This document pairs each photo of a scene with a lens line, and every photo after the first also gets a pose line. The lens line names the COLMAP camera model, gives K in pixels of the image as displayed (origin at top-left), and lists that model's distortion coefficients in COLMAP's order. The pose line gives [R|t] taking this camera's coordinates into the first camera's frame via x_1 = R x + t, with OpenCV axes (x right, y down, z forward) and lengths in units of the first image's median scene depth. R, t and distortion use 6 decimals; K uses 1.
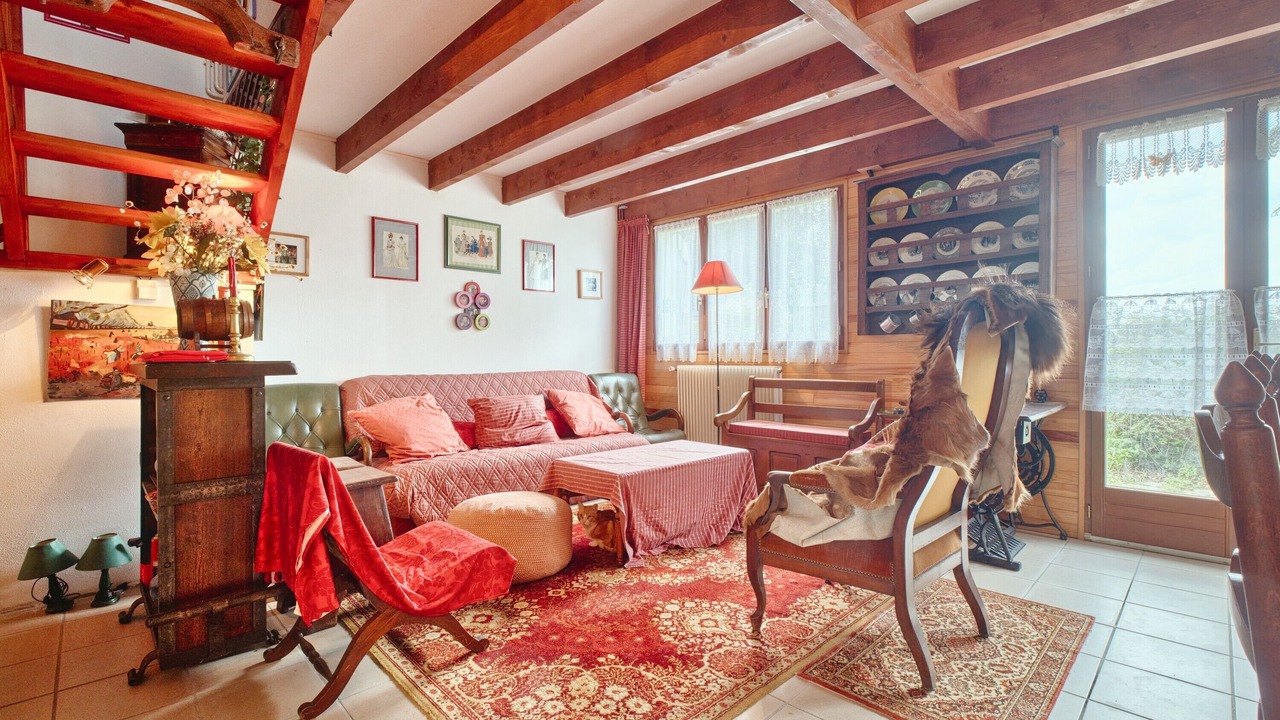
lens RADIAL K [[579.7, 0, 609.7], [0, 579.7, 356.1], [0, 0, 1]] dist [-0.000018, -0.012043]
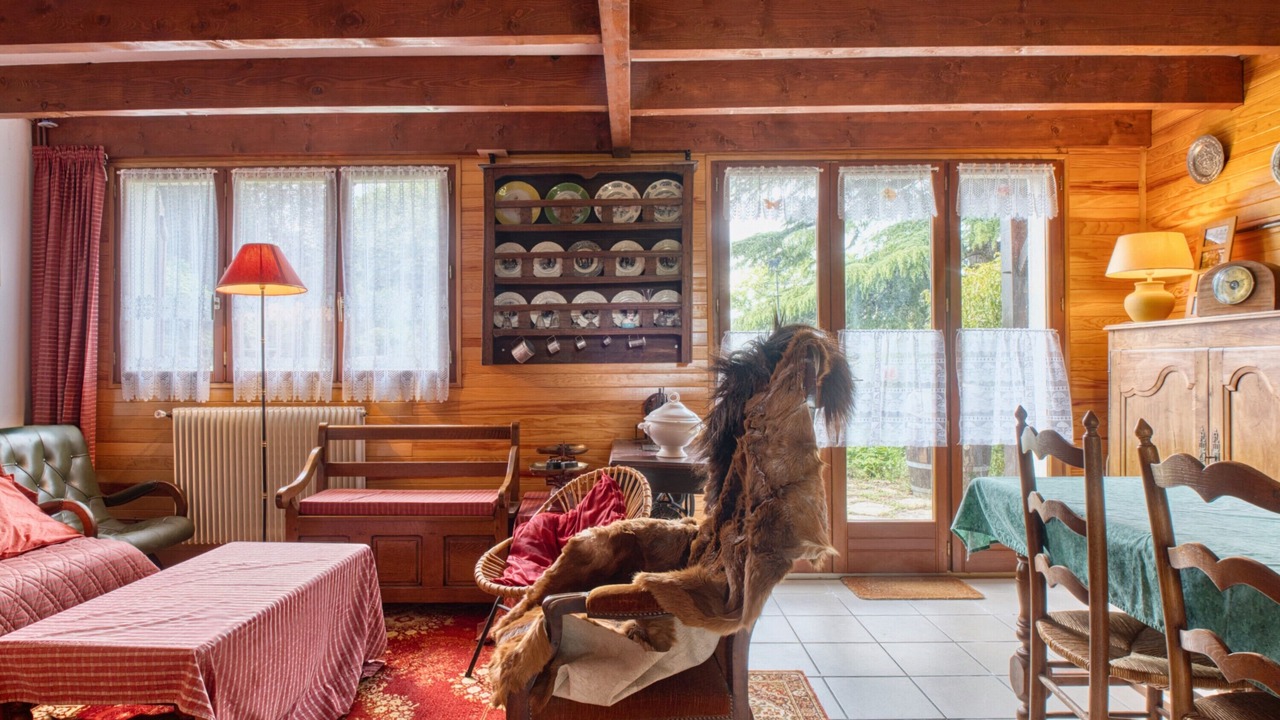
lens RADIAL K [[715.7, 0, 640.0], [0, 715.7, 360.0], [0, 0, 1]] dist [-0.024690, -0.001665]
pose [[0.686734, 0.011804, 0.726813, -0.104570], [0.004474, 0.999781, -0.020464, -0.020663], [-0.726895, 0.017306, 0.686531, 0.185265]]
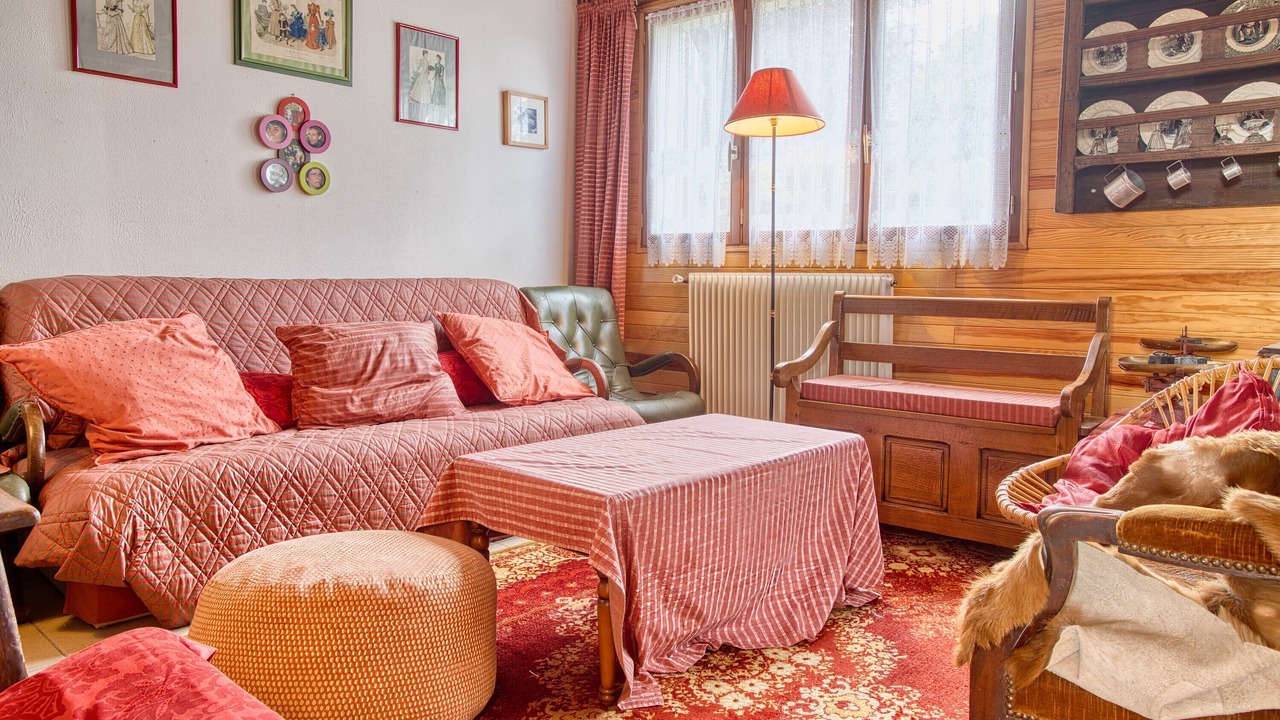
lens RADIAL K [[905.0, 0, 627.5], [0, 905.0, 321.2], [0, 0, 1]] dist [-0.049179, 0.063470]
pose [[0.995449, 0.013849, 0.094279, -0.022161], [-0.018444, 0.998675, 0.048036, 0.027220], [-0.093489, -0.049556, 0.994386, 0.218776]]
